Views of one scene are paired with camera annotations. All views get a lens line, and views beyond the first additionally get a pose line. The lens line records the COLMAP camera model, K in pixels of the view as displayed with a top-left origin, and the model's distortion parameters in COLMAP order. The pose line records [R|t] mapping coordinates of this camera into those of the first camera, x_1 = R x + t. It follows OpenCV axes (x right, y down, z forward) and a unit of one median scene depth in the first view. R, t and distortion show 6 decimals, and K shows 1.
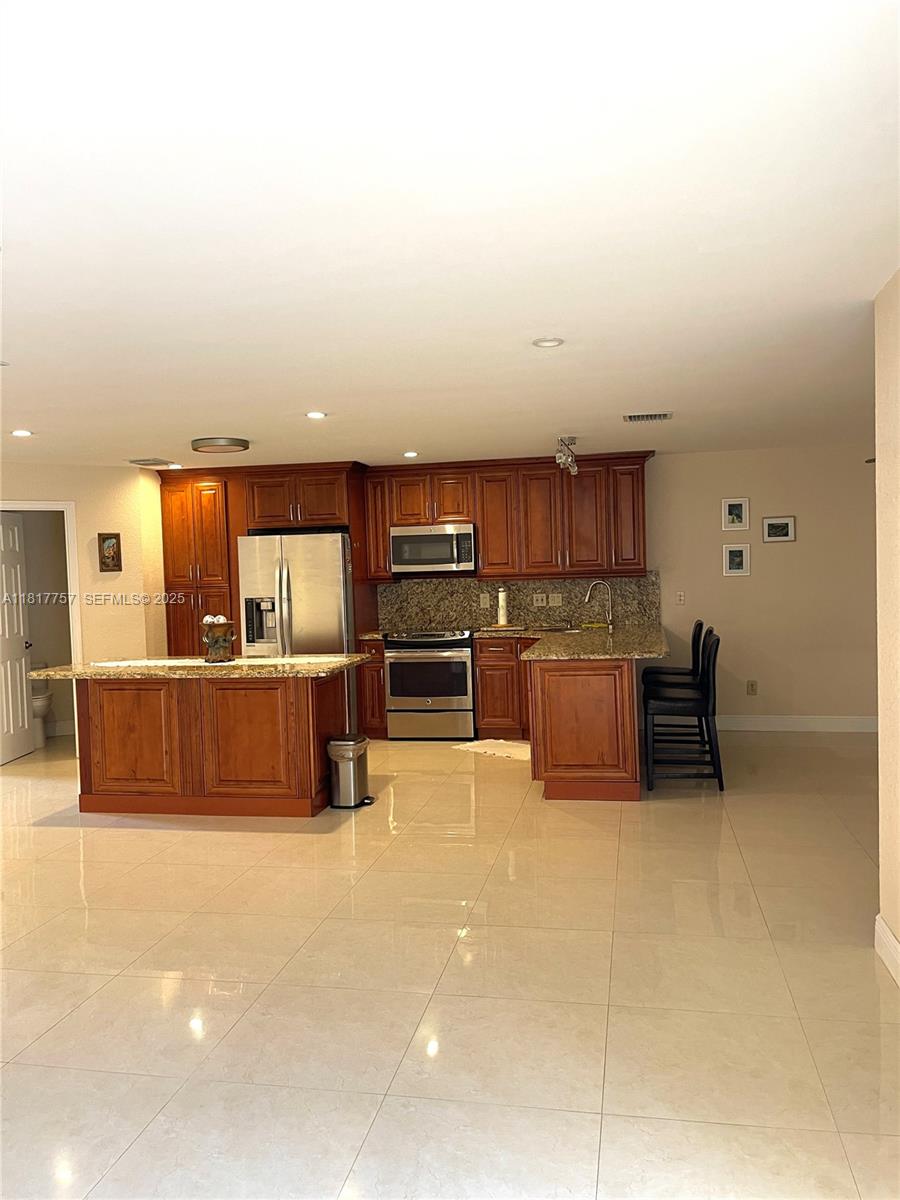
lens RADIAL K [[901.3, 0, 445.9], [0, 901.3, 606.3], [0, 0, 1]] dist [0.043237, -0.038264]
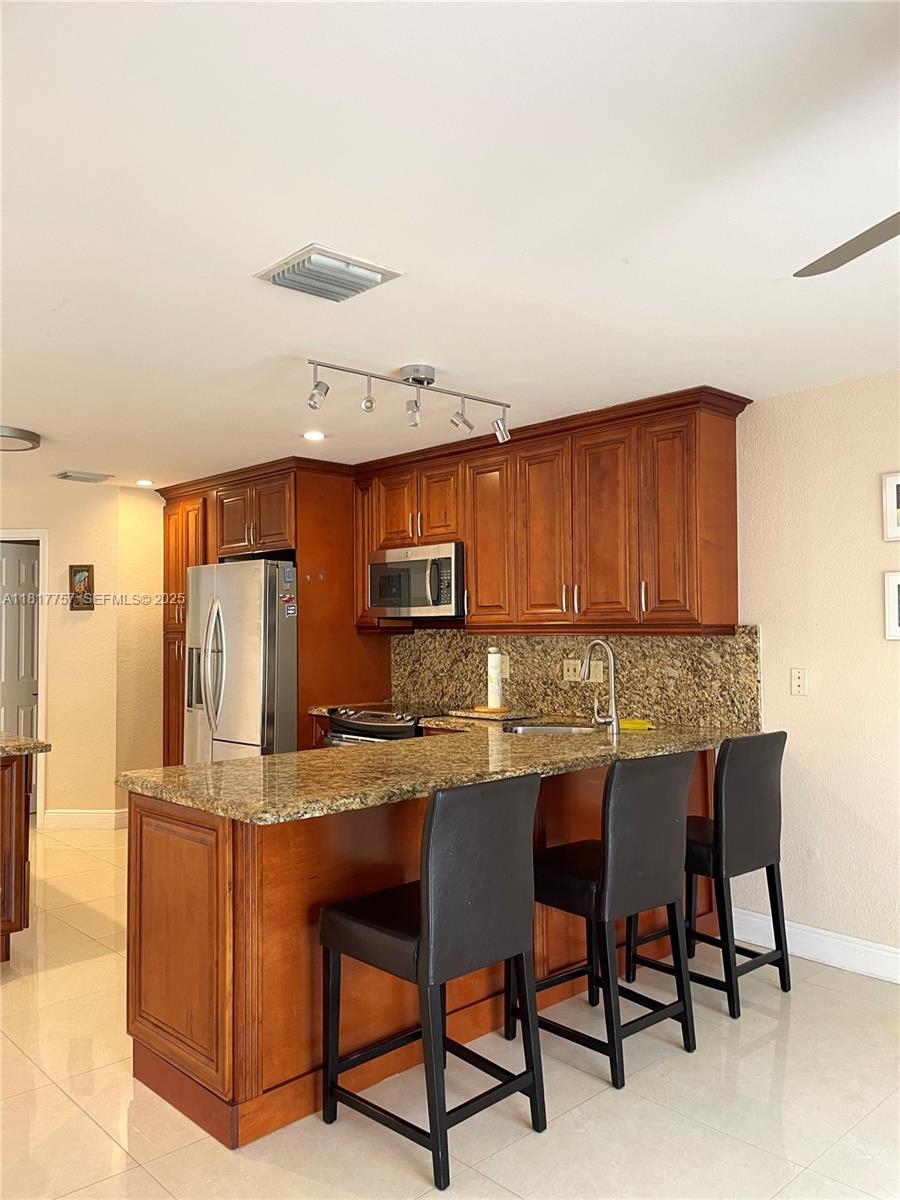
lens RADIAL K [[901.3, 0, 470.8], [0, 901.3, 606.5], [0, 0, 1]] dist [0.043237, -0.038264]
pose [[0.821074, 0.012394, -0.570688, 0.394731], [-0.042142, 0.998352, -0.038950, -0.023419], [0.569264, 0.056031, 0.820243, 0.495076]]
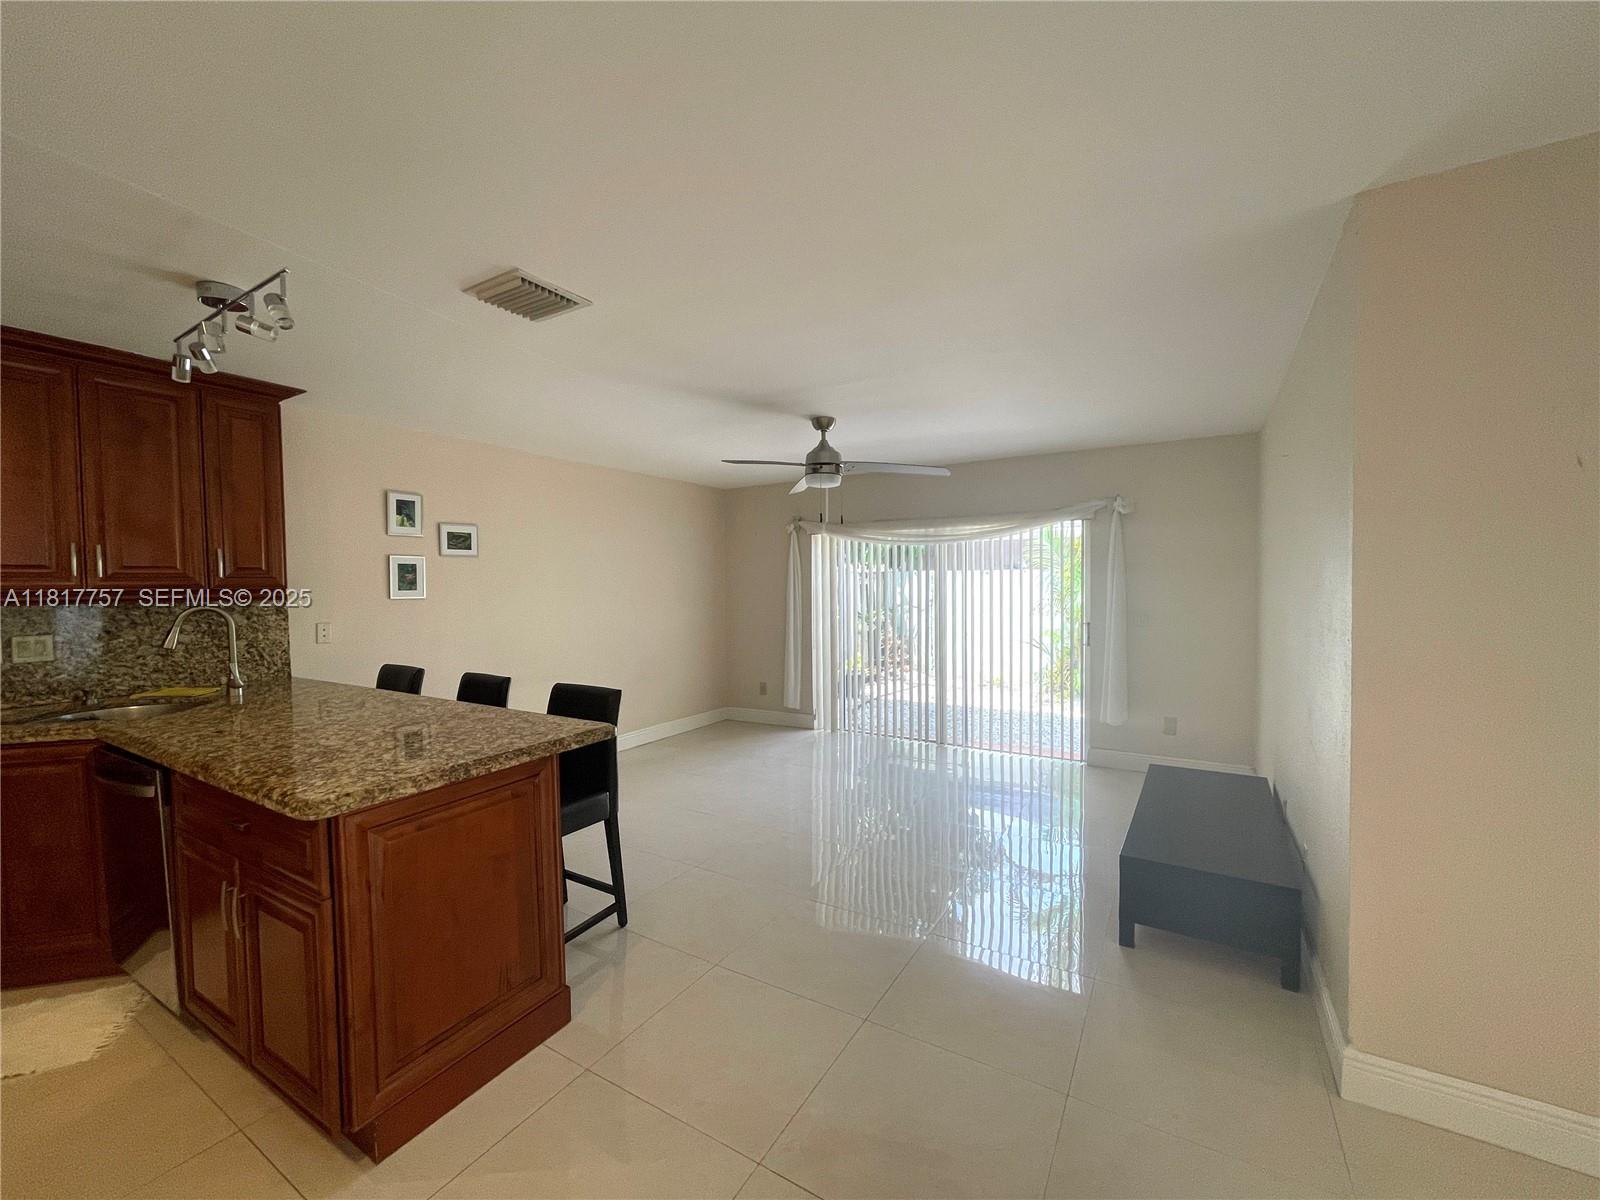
lens RADIAL K [[643.8, 0, 803.6], [0, 643.8, 605.7], [0, 0, 1]] dist [-0.000739, -0.000514]
pose [[0.327291, -0.005613, 0.944907, -0.064508], [0.039567, 0.999187, -0.007769, -0.011443], [-0.944095, 0.039930, 0.327247, 0.526064]]
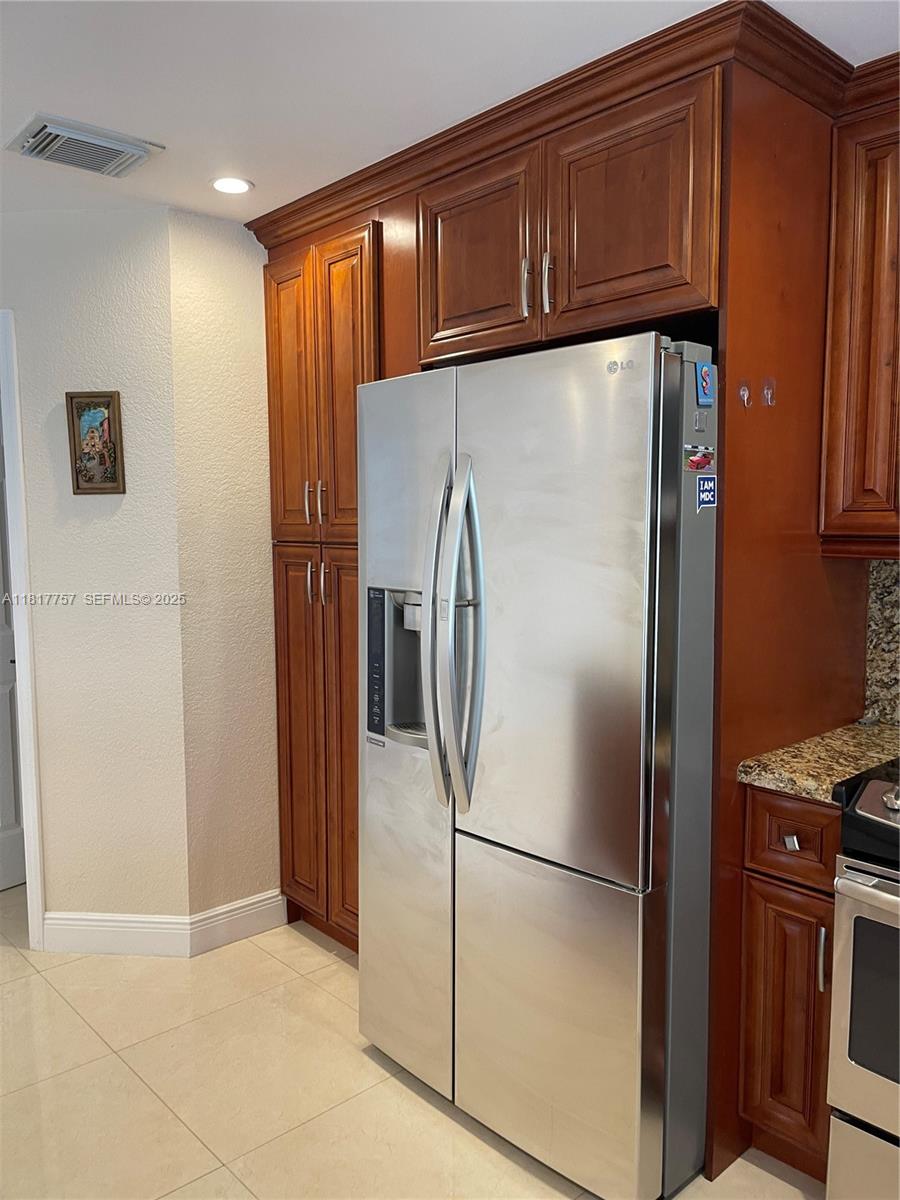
lens RADIAL K [[901.3, 0, 457.0], [0, 901.3, 611.1], [0, 0, 1]] dist [0.043237, -0.038264]
pose [[0.808781, 0.087536, -0.581559, -0.017476], [-0.043629, 0.995067, 0.089100, -0.028668], [0.586489, -0.046690, 0.808610, 0.747620]]
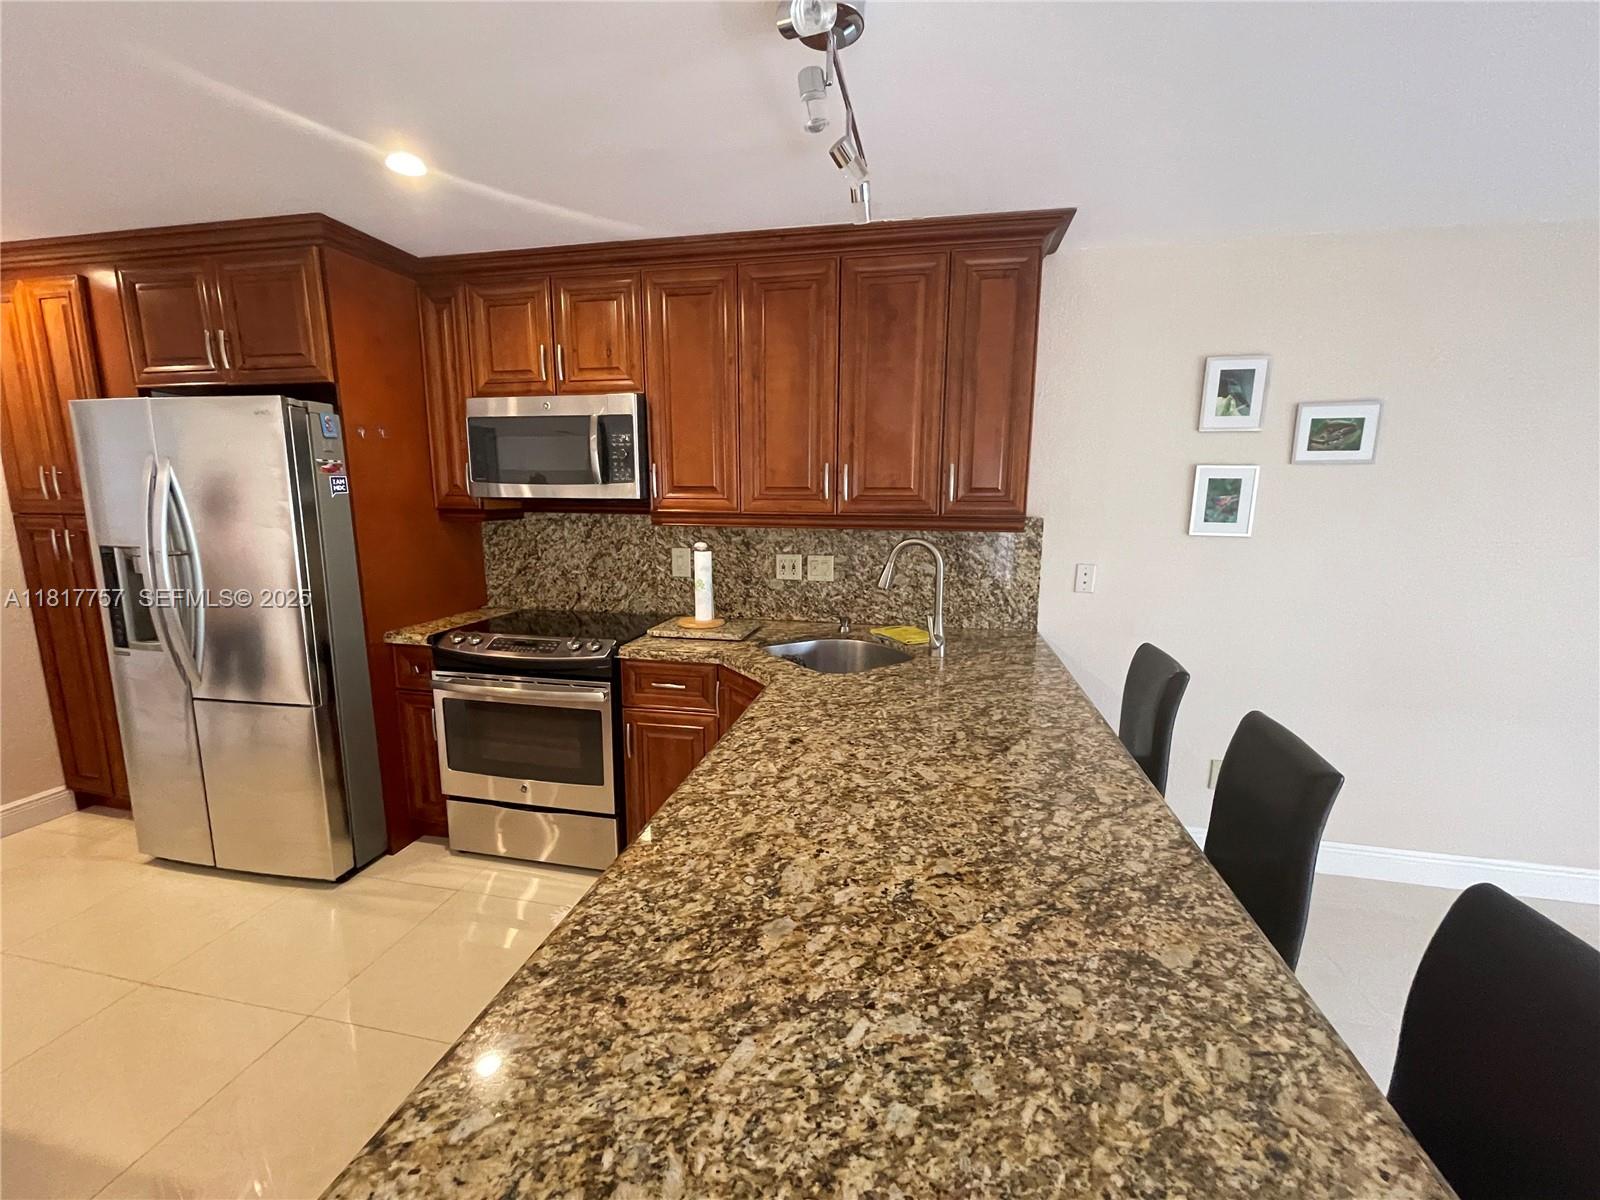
lens RADIAL K [[643.8, 0, 788.8], [0, 643.8, 603.0], [0, 0, 1]] dist [-0.000739, -0.000514]
pose [[0.999221, 0.039364, -0.002692, 0.108932], [-0.038672, 0.990608, 0.131152, -0.034336], [0.007830, -0.130945, 0.991359, 0.672043]]
